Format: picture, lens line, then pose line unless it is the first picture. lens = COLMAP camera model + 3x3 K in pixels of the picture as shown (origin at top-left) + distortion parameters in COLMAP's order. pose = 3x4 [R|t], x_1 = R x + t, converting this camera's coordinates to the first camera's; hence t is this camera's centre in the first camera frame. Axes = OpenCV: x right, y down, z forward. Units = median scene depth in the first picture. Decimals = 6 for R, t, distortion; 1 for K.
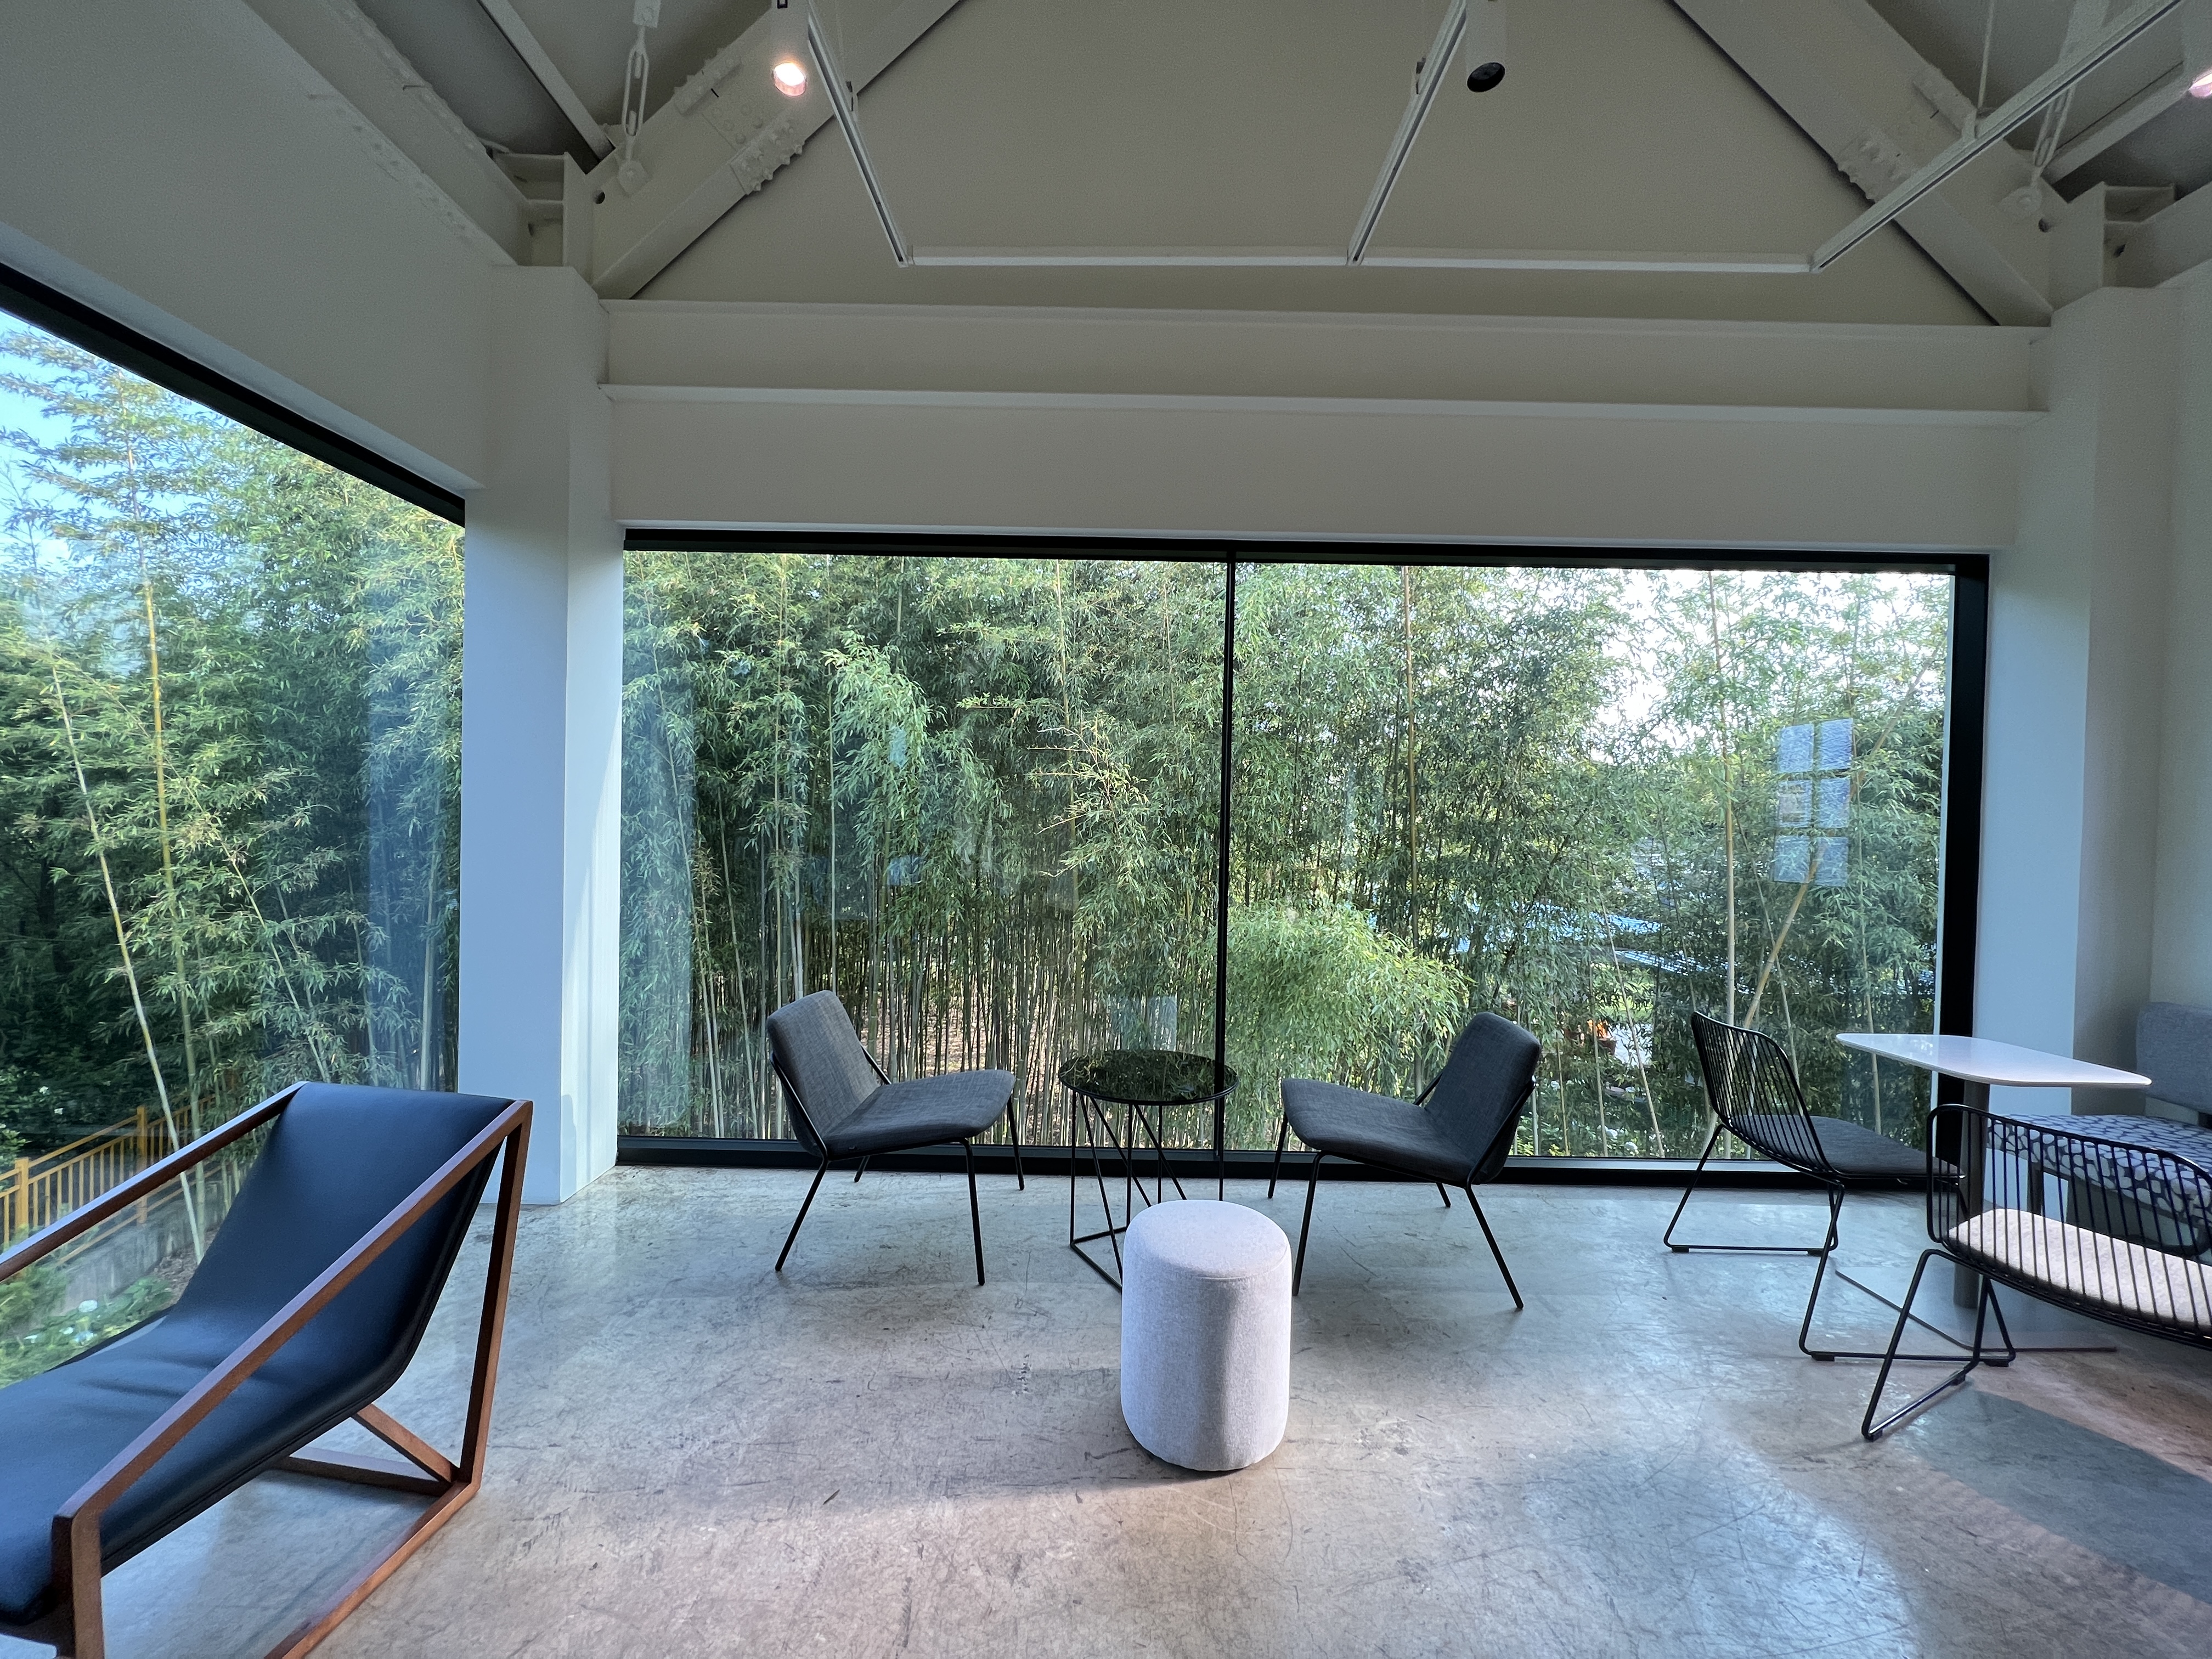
lens RADIAL K [[937.8, 0, 1117.7], [0, 937.8, 826.7], [0, 0, 1]] dist [-0.002381, 0.001914]
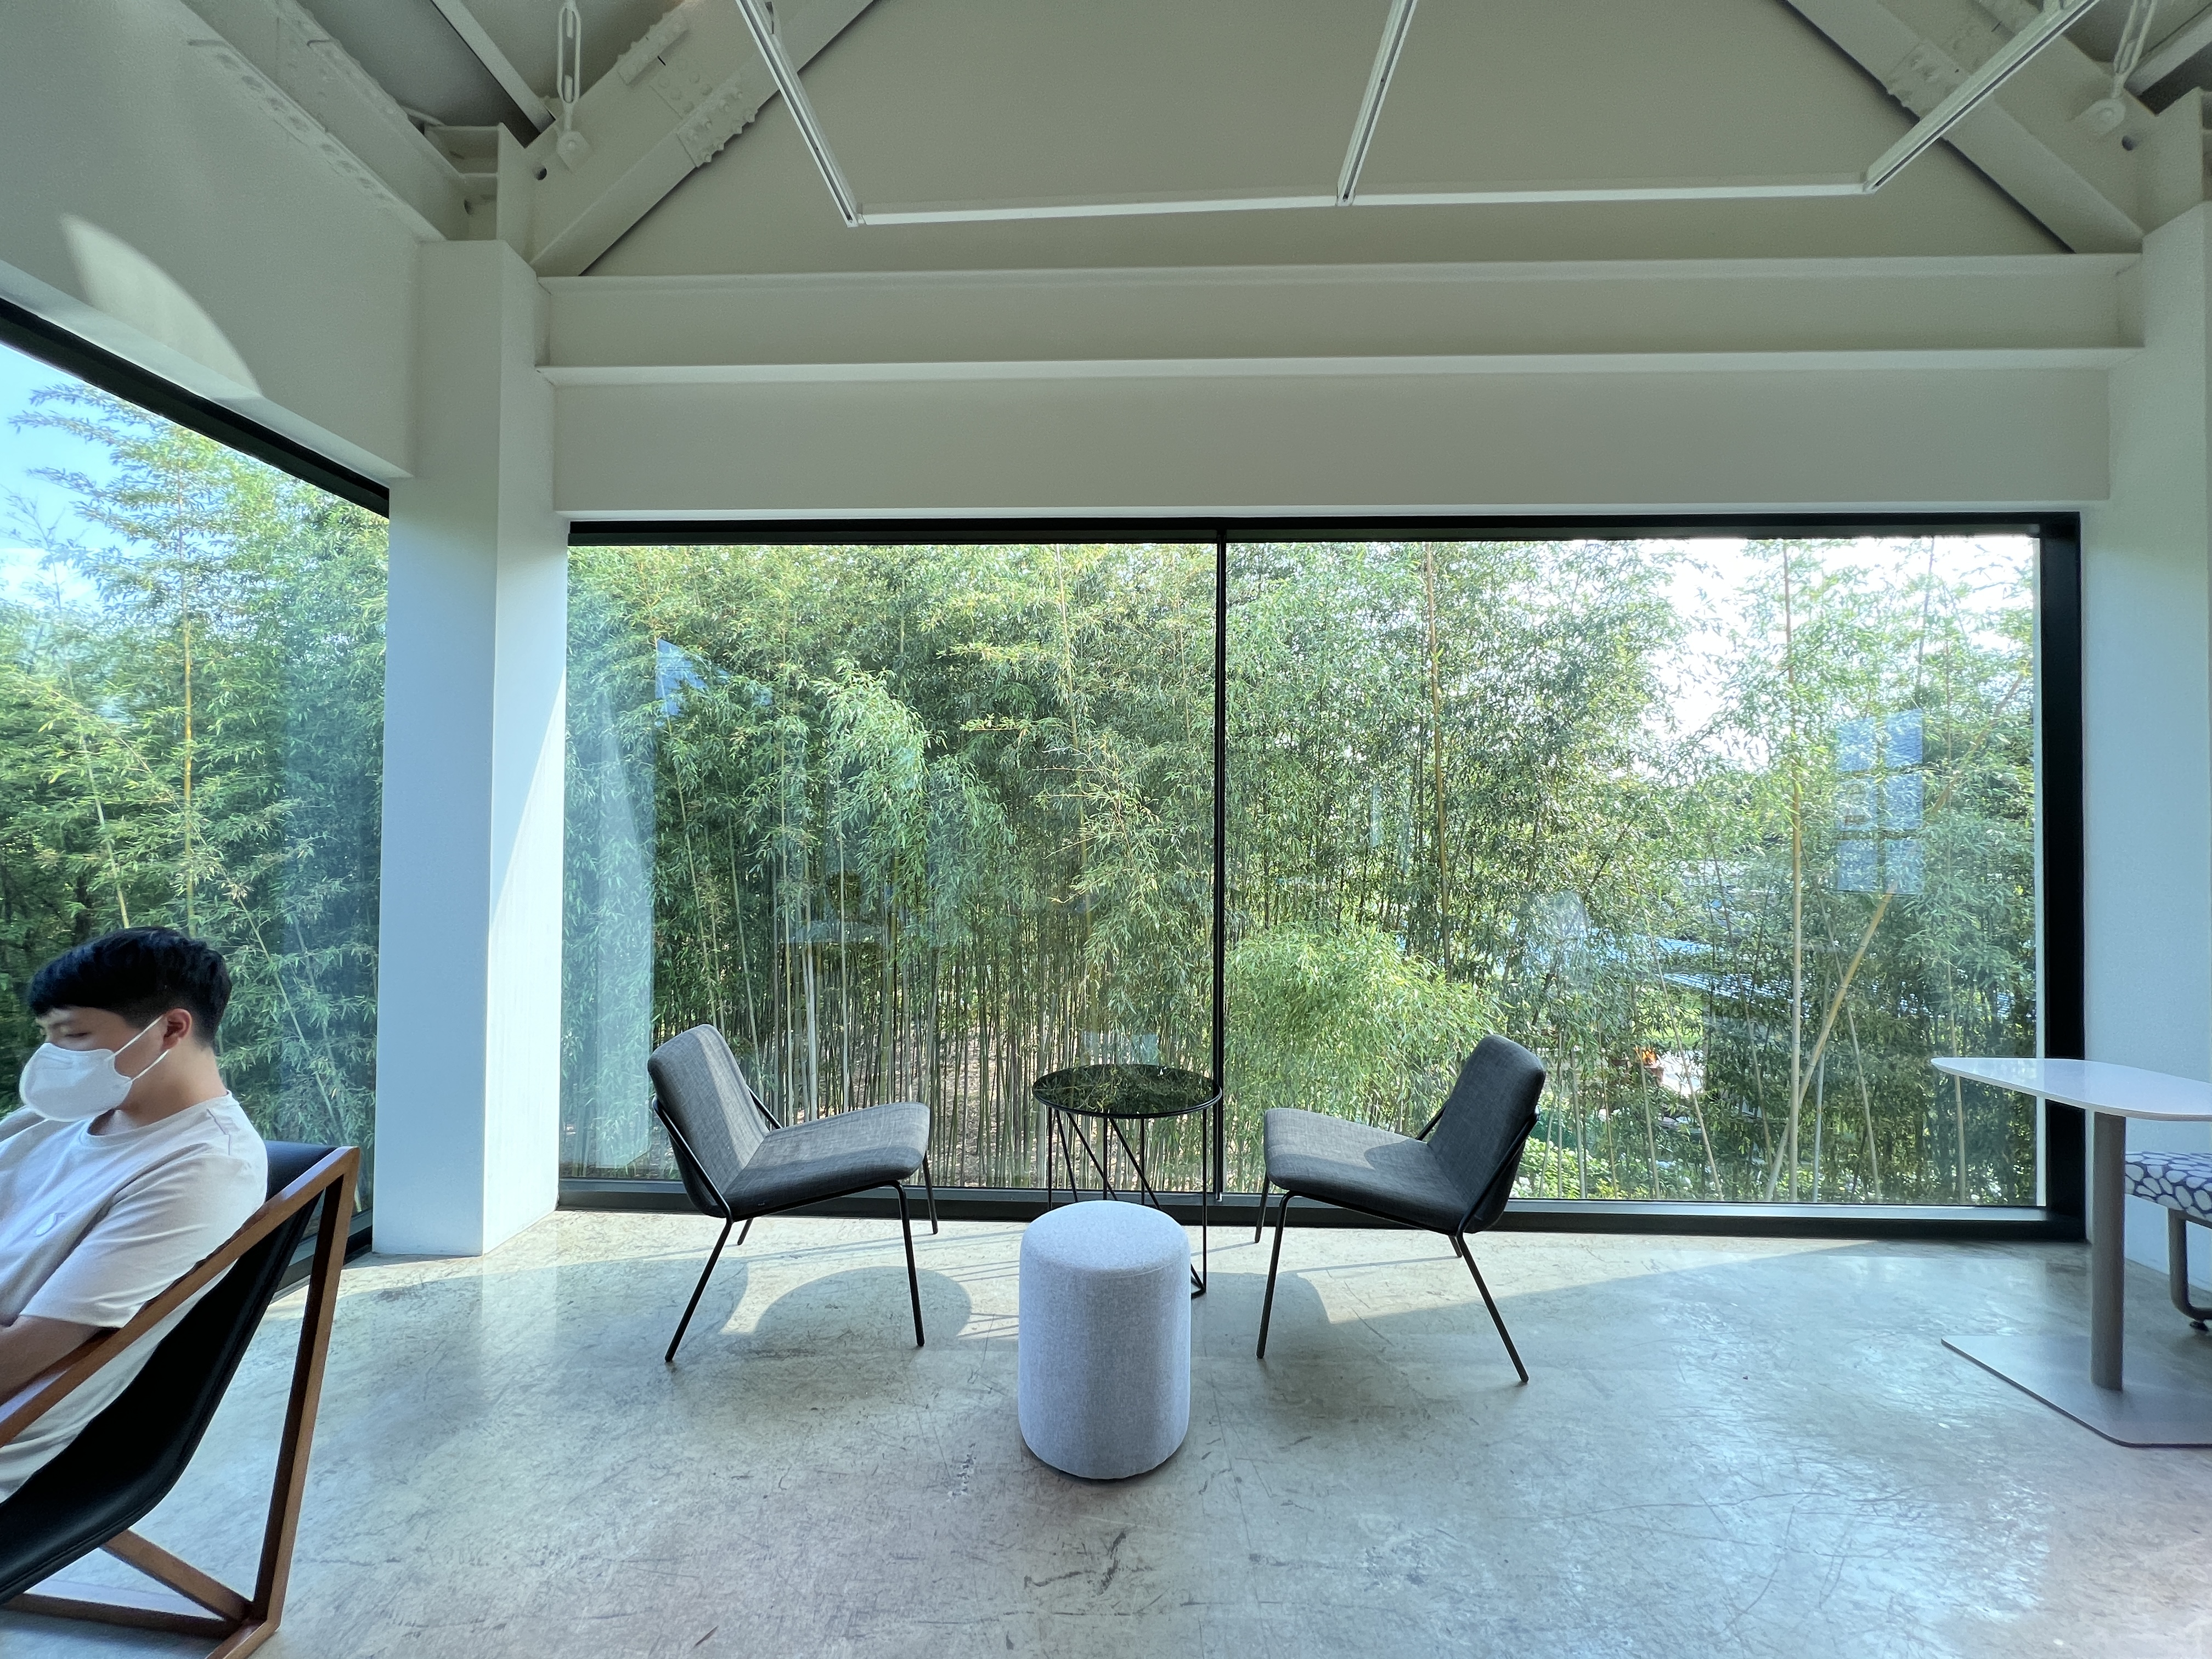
lens RADIAL K [[944.0, 0, 1111.3], [0, 944.0, 823.1], [0, 0, 1]] dist [-0.004077, 0.002772]
pose [[0.999303, -0.013893, -0.034642, 0.043805], [0.012732, 0.999357, -0.033508, 0.021493], [0.035085, 0.033043, 0.998838, 0.089065]]
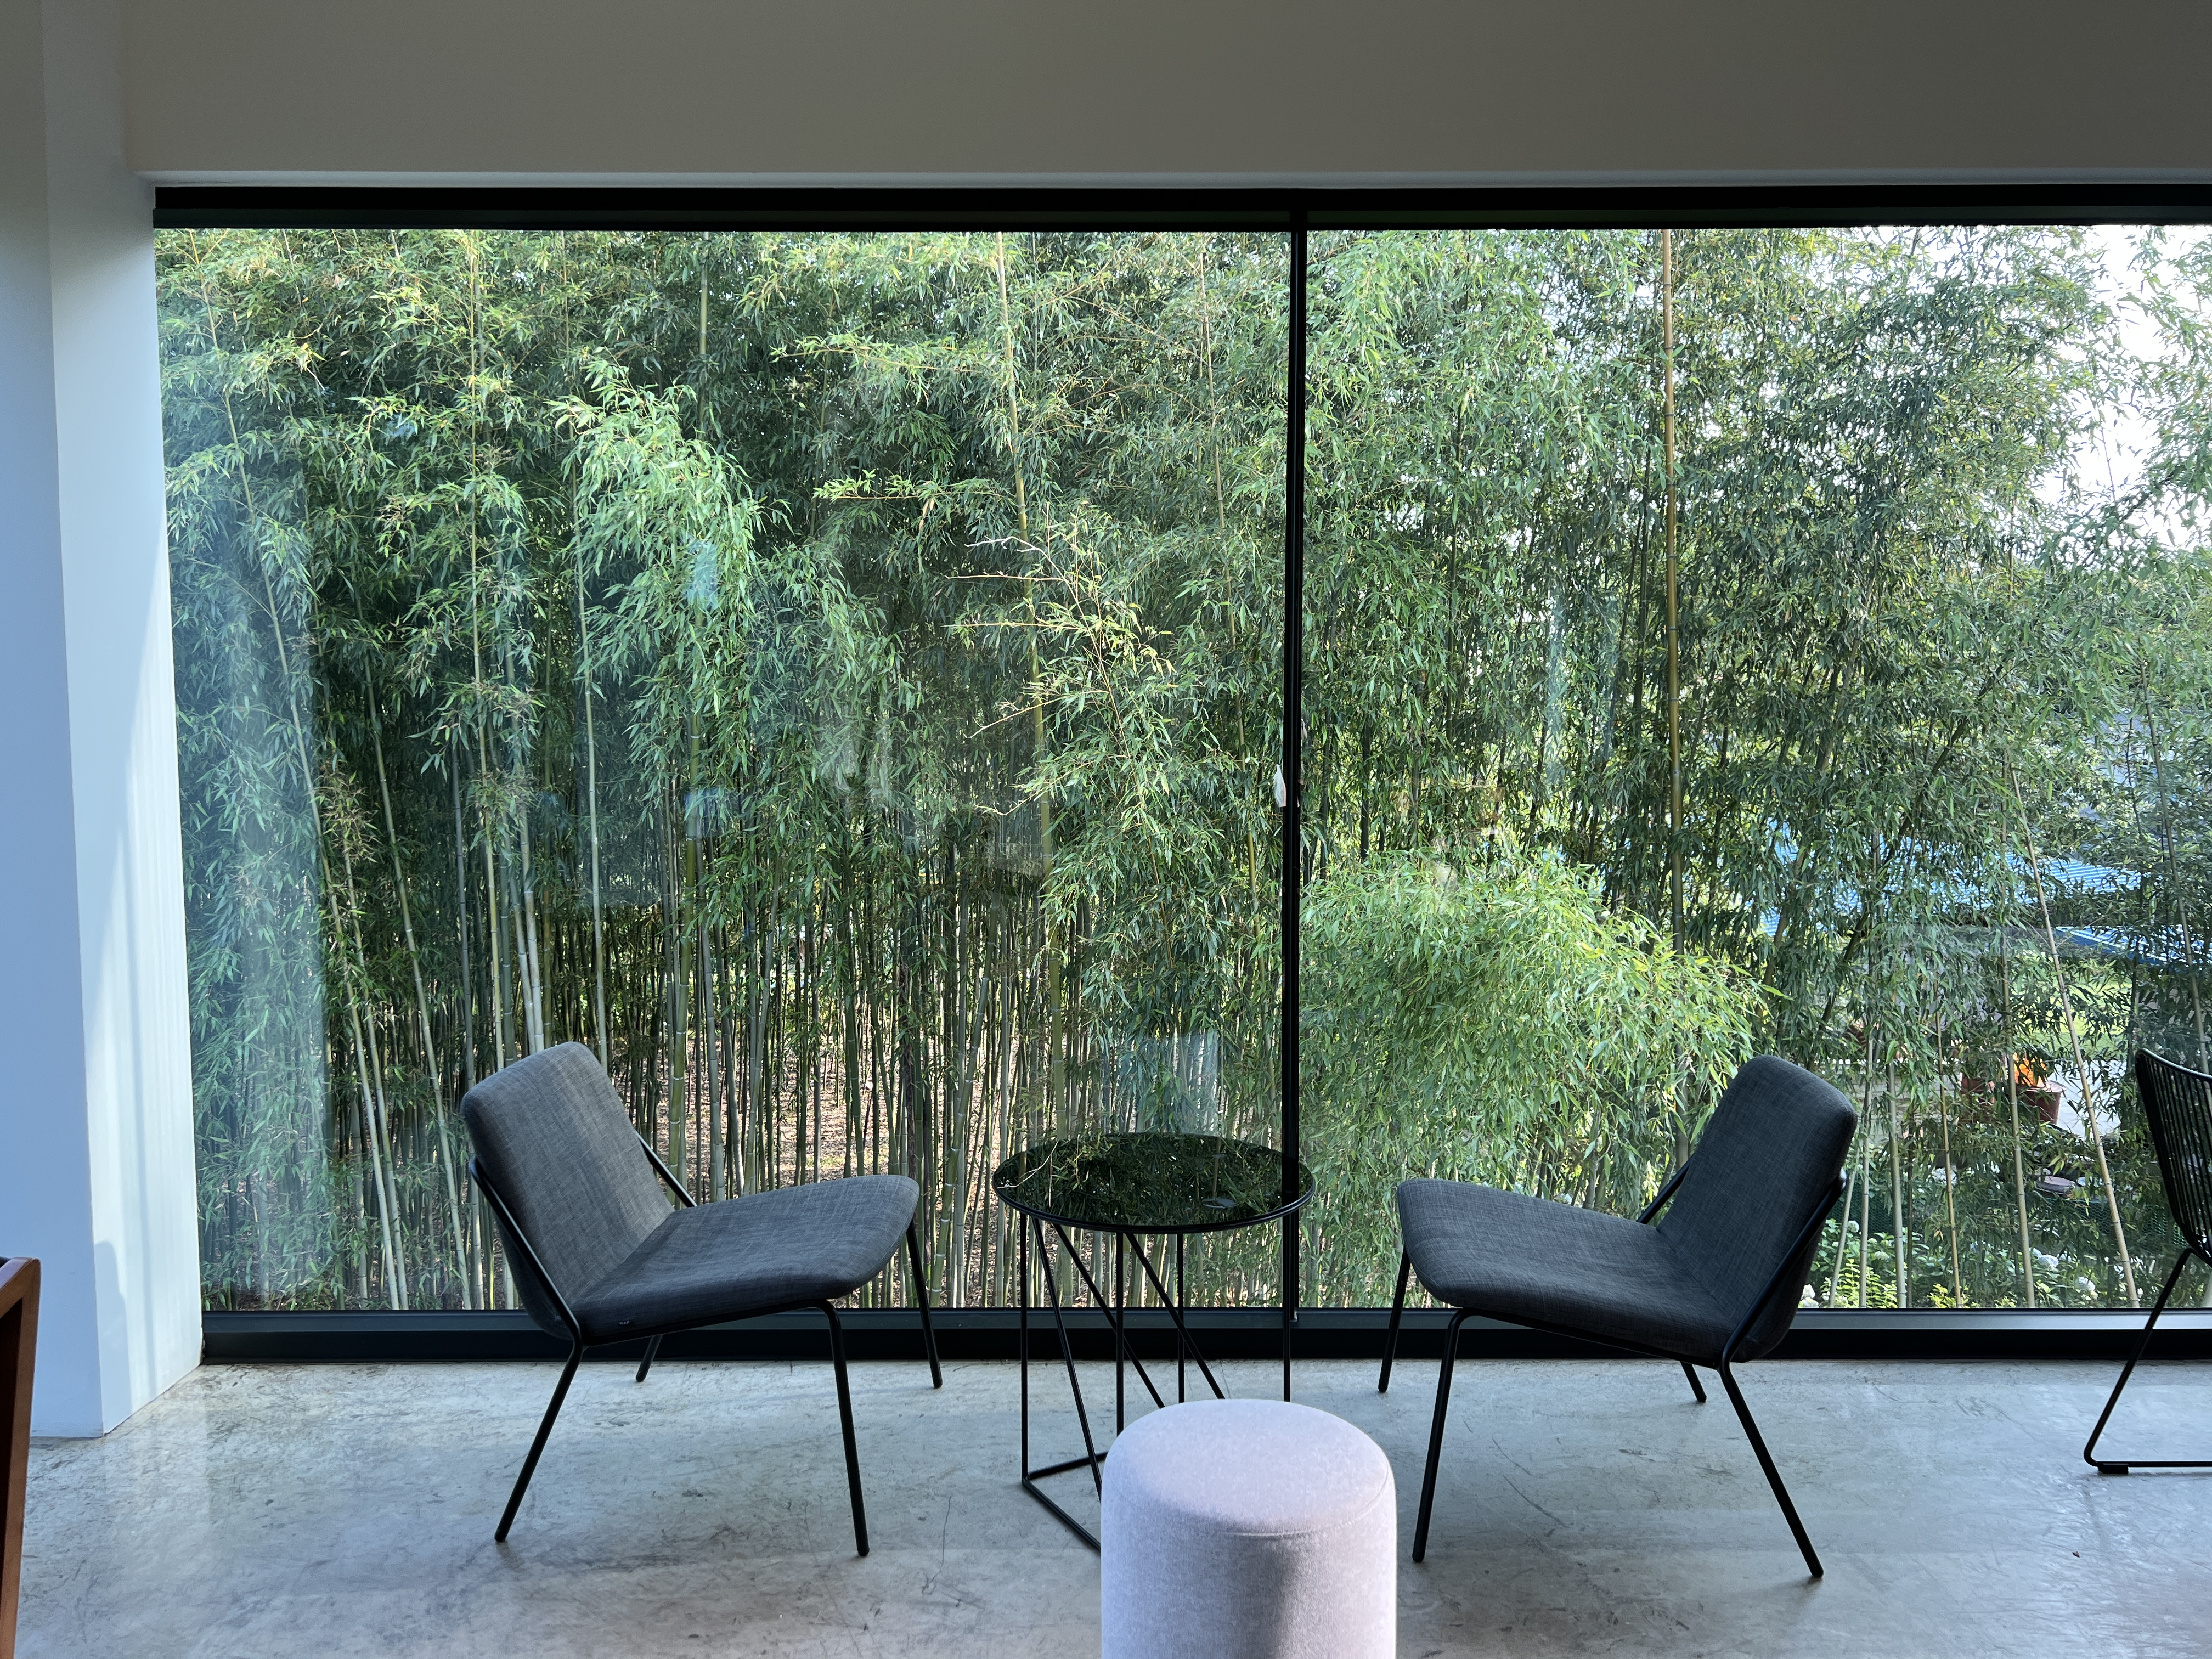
lens RADIAL K [[1762.2, 0, 1144.6], [0, 1762.2, 812.2], [0, 0, 1]] dist [0.054931, -0.056590]
pose [[0.999766, -0.020961, 0.005313, 0.020952], [0.020622, 0.998138, 0.057409, -0.011959], [-0.006507, -0.057286, 0.998337, -0.033155]]
